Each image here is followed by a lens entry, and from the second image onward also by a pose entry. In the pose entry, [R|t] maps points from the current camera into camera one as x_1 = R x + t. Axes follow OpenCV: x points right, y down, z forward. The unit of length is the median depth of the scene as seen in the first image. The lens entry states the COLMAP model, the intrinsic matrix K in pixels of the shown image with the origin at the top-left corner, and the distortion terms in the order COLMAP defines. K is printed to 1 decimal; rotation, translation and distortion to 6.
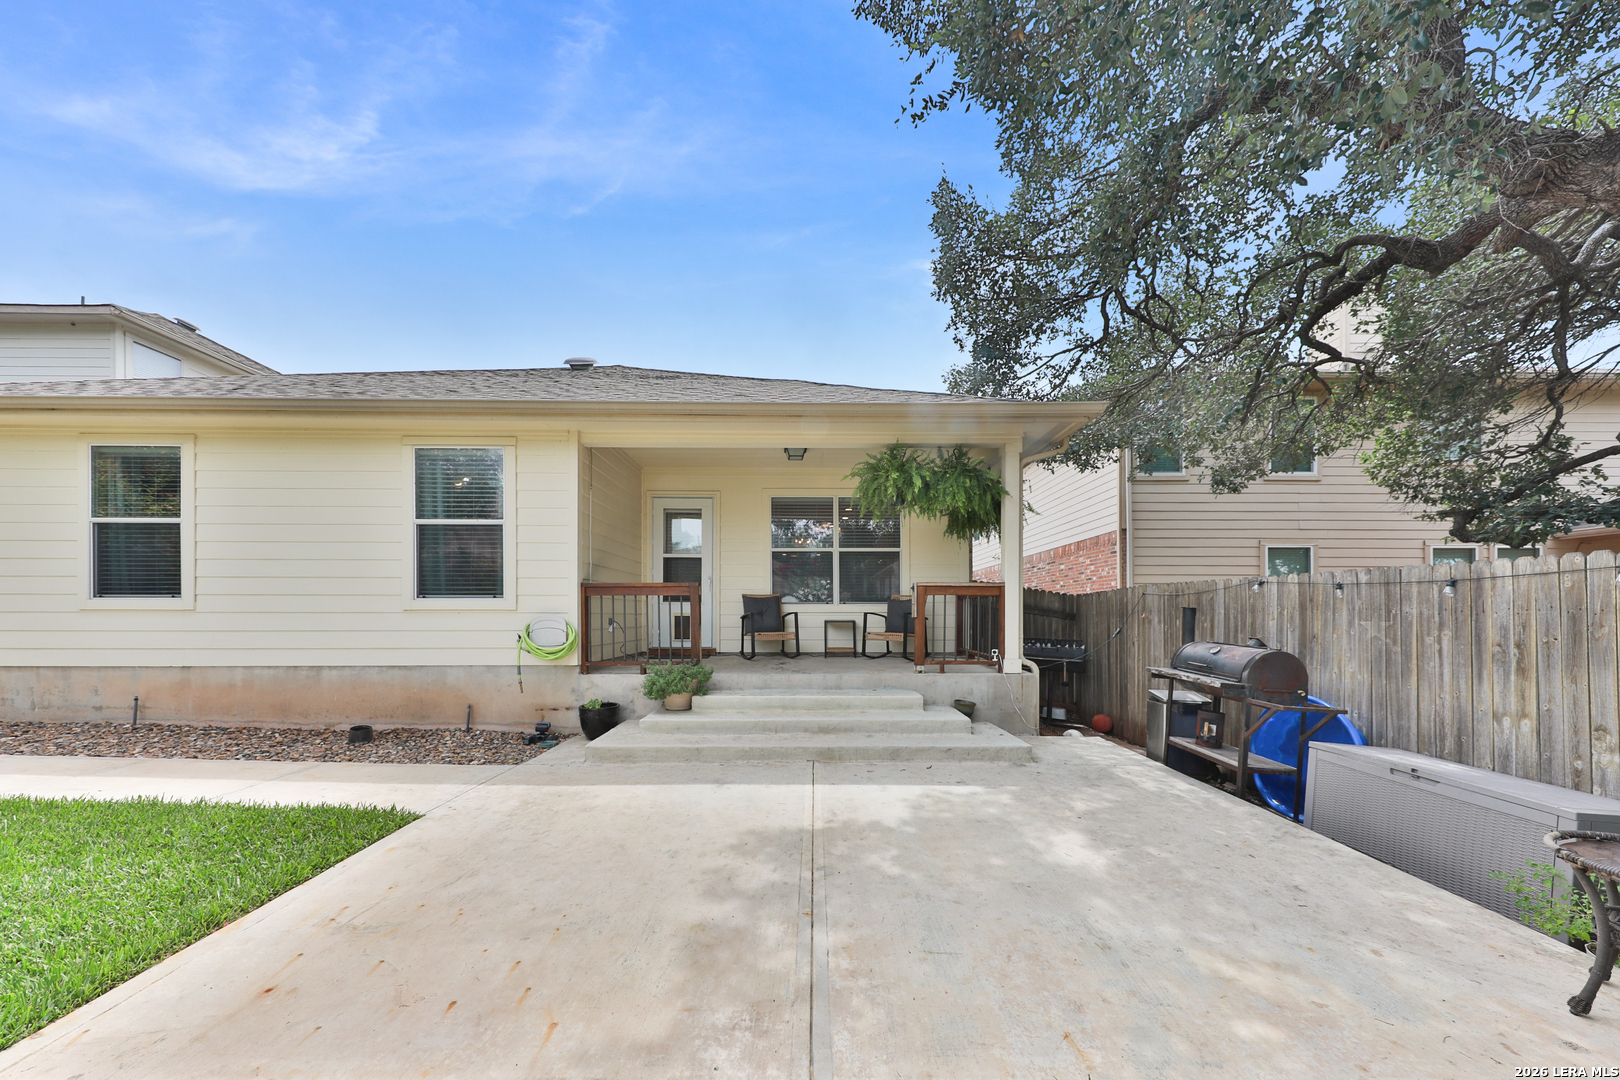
lens RADIAL K [[555.3, 0, 815.2], [0, 555.3, 611.6], [0, 0, 1]] dist [0.006961, -0.000185]
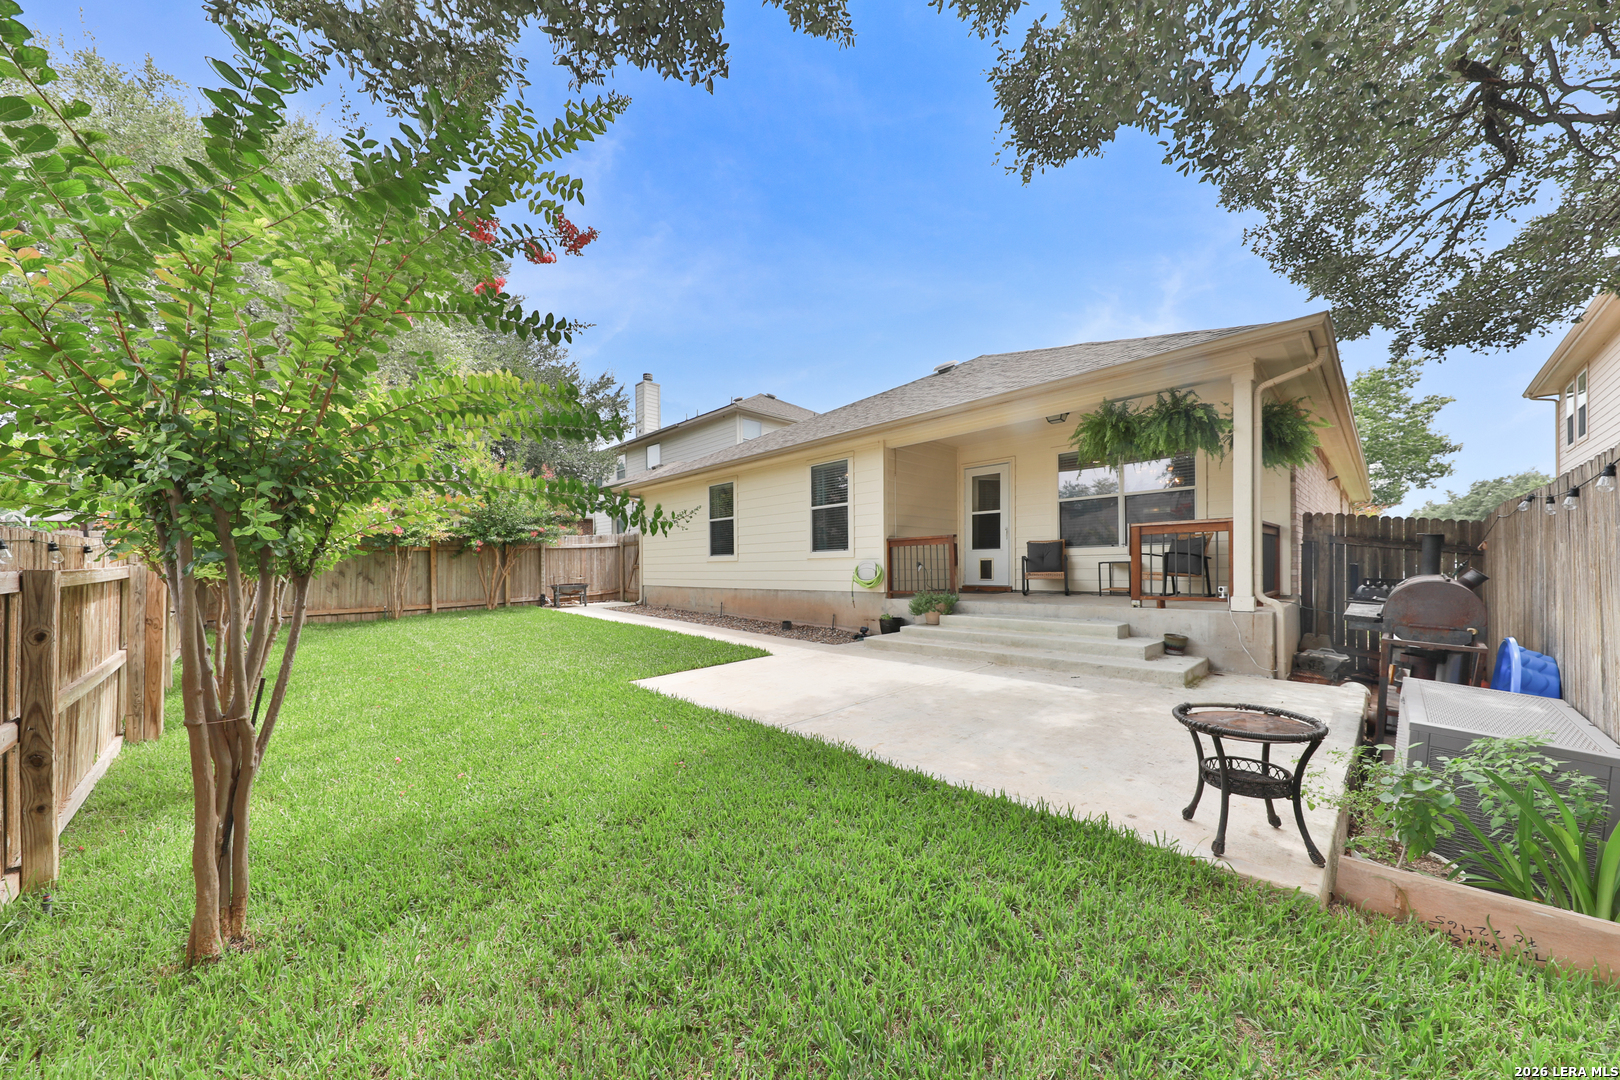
lens RADIAL K [[545.9, 0, 814.5], [0, 545.9, 563.2], [0, 0, 1]] dist [0.010670, -0.000086]
pose [[0.695739, -0.016050, -0.718115, 0.535930], [0.013978, 0.999864, -0.008805, 0.027140], [0.718159, -0.003912, 0.695868, -0.192283]]
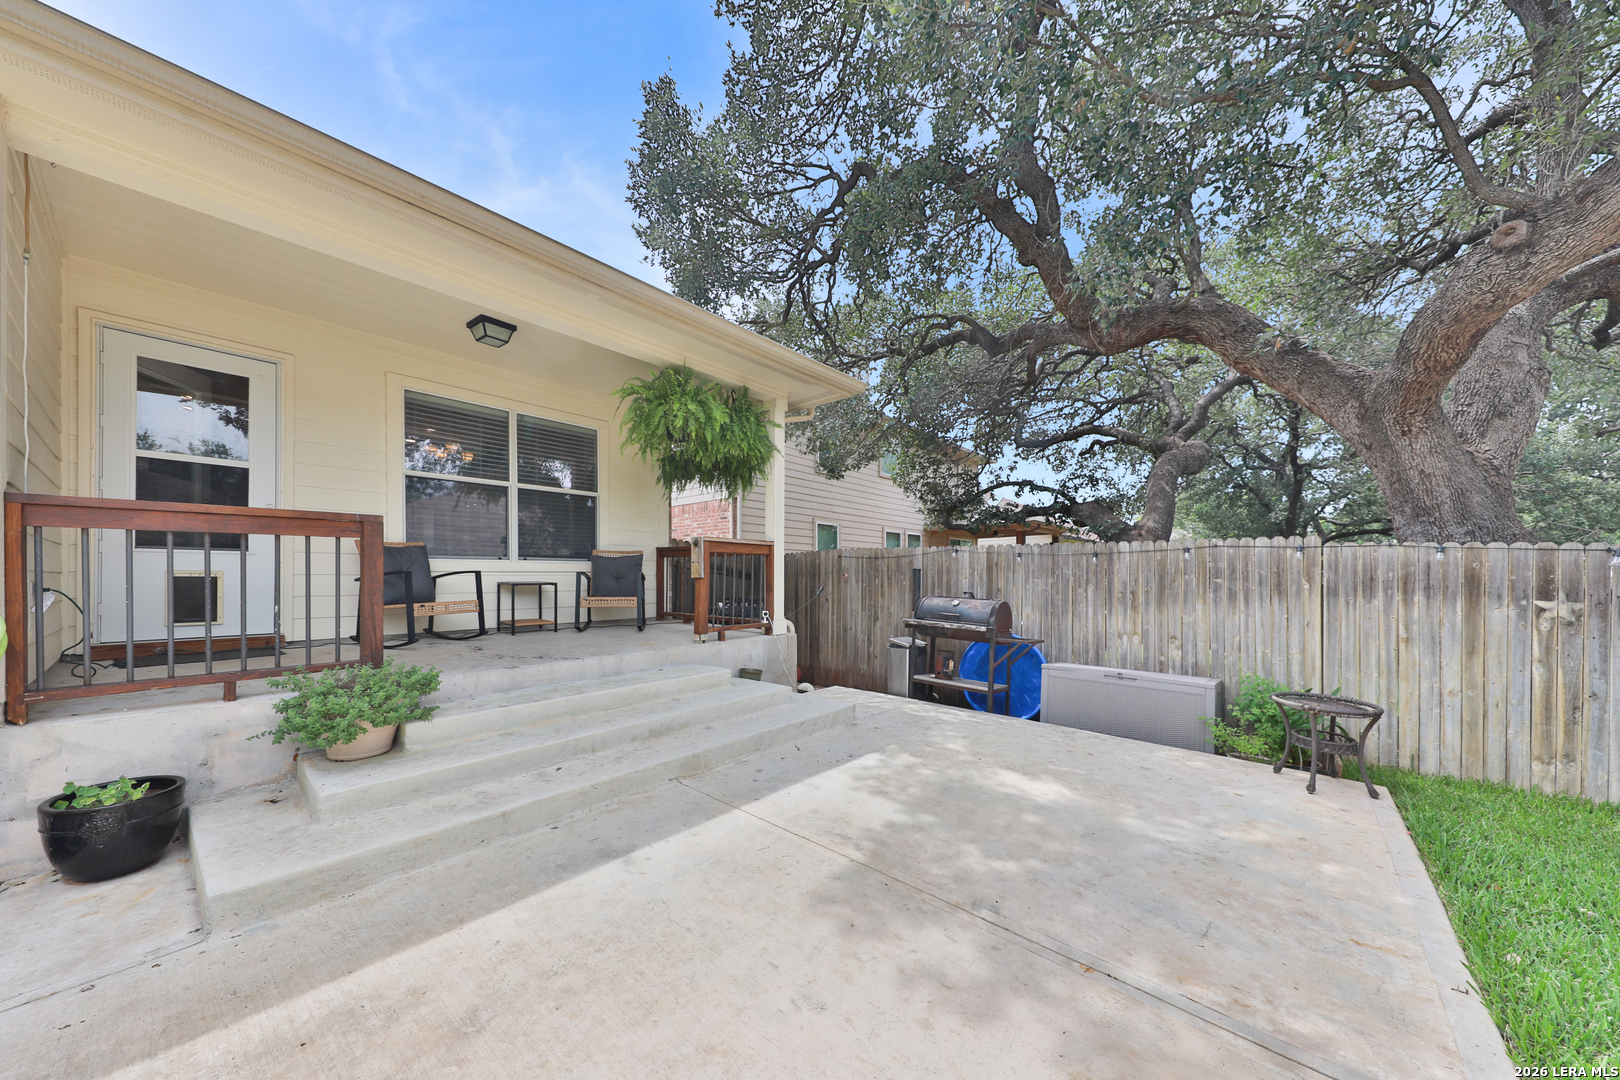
lens RADIAL K [[551.5, 0, 811.9], [0, 551.5, 588.0], [0, 0, 1]] dist [0.011321, -0.000098]
pose [[0.656868, -0.017366, 0.753806, -0.348783], [-0.004782, 0.999619, 0.027196, 0.002240], [-0.753990, -0.021469, 0.656535, 0.329987]]
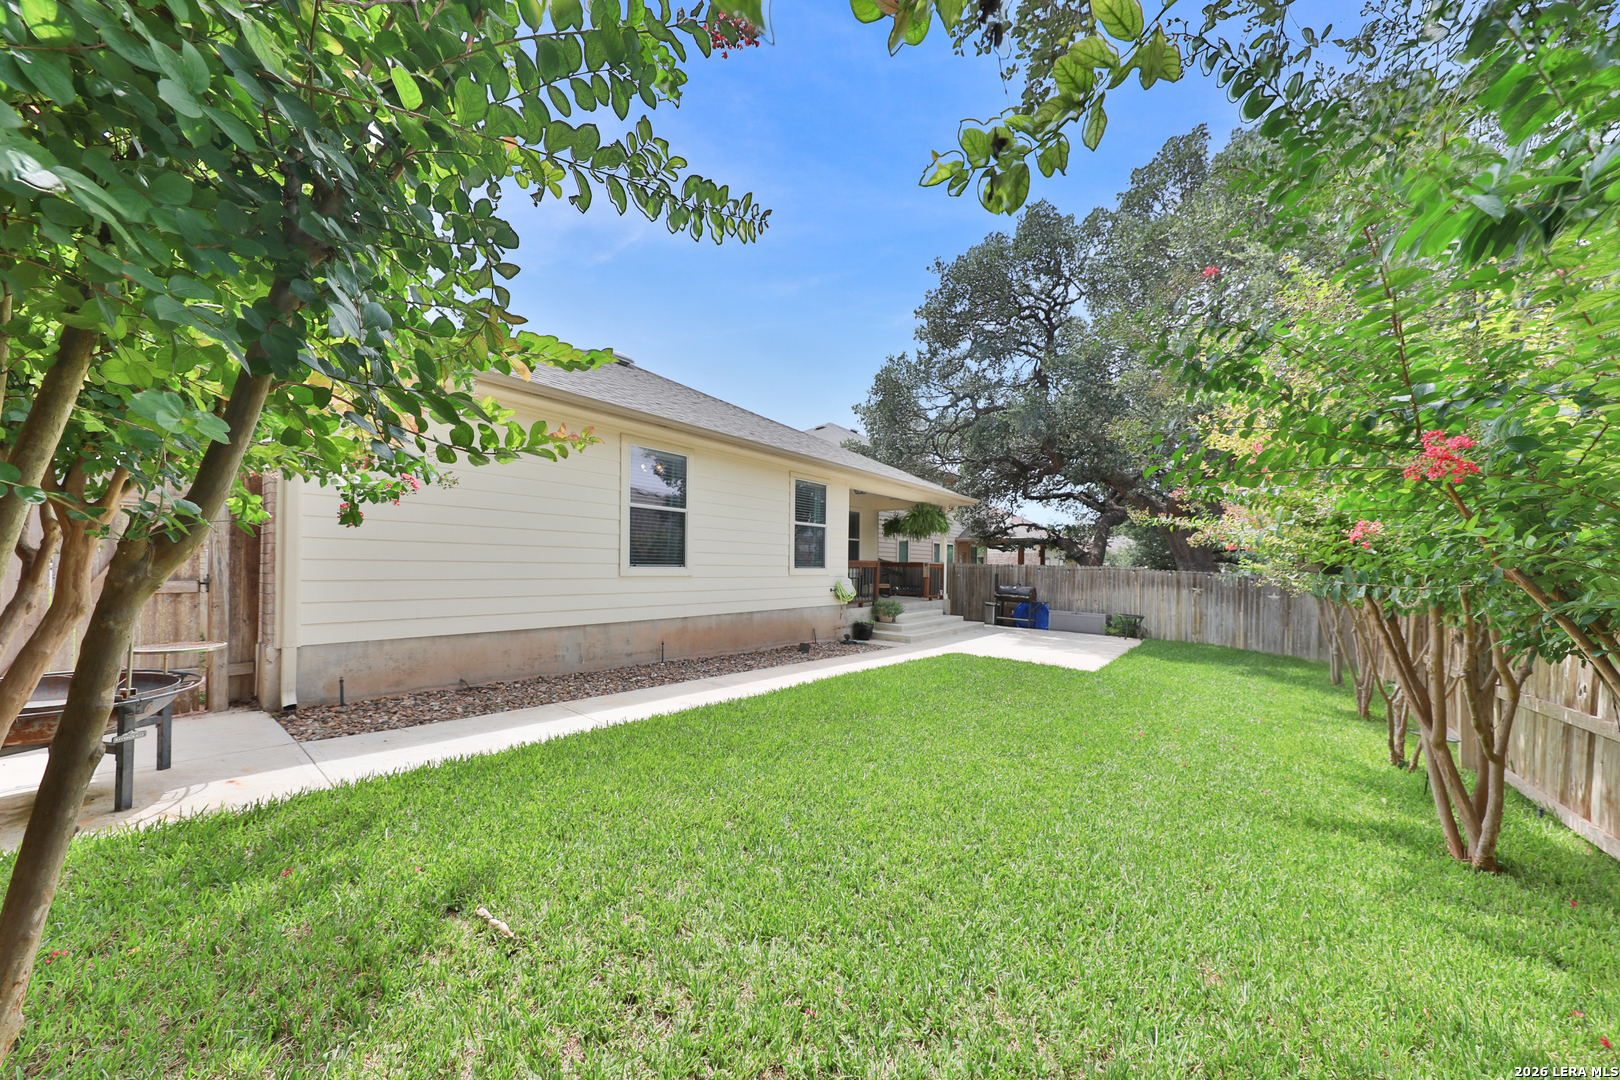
lens RADIAL K [[545.9, 0, 814.5], [0, 545.9, 563.2], [0, 0, 1]] dist [0.010670, -0.000086]
pose [[0.632738, 0.012360, 0.774267, -1.968507], [-0.017675, 0.999843, -0.001516, -0.037762], [-0.774164, -0.012726, 0.632857, -0.093748]]
